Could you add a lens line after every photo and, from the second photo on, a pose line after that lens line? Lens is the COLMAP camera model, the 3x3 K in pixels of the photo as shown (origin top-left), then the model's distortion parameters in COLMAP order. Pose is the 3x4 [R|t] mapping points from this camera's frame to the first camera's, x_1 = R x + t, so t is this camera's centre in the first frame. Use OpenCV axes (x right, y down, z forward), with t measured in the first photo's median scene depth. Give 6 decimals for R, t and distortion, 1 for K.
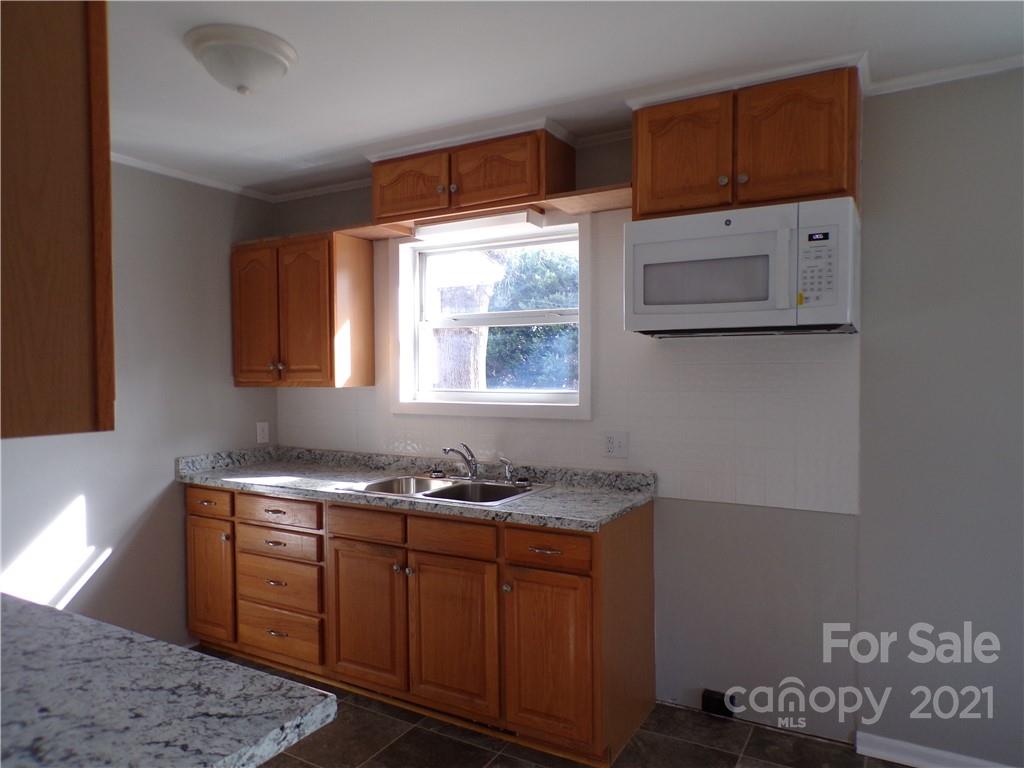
lens RADIAL K [[692.4, 0, 512.5], [0, 692.4, 394.0], [0, 0, 1]] dist [-0.002049, 0.004478]
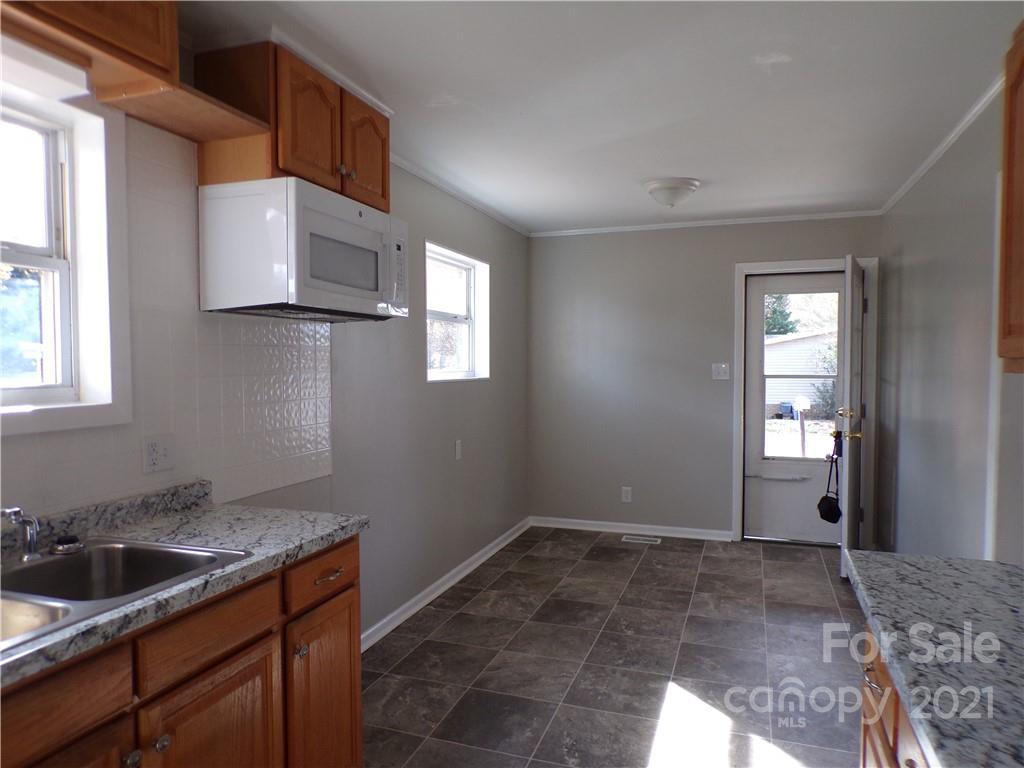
lens RADIAL K [[692.4, 0, 512.5], [0, 692.4, 394.0], [0, 0, 1]] dist [-0.002049, 0.004478]
pose [[-0.191790, -0.039320, 0.980648, -0.836304], [0.038646, 0.998120, 0.047579, -0.011325], [-0.980675, 0.047023, -0.189909, 1.029458]]
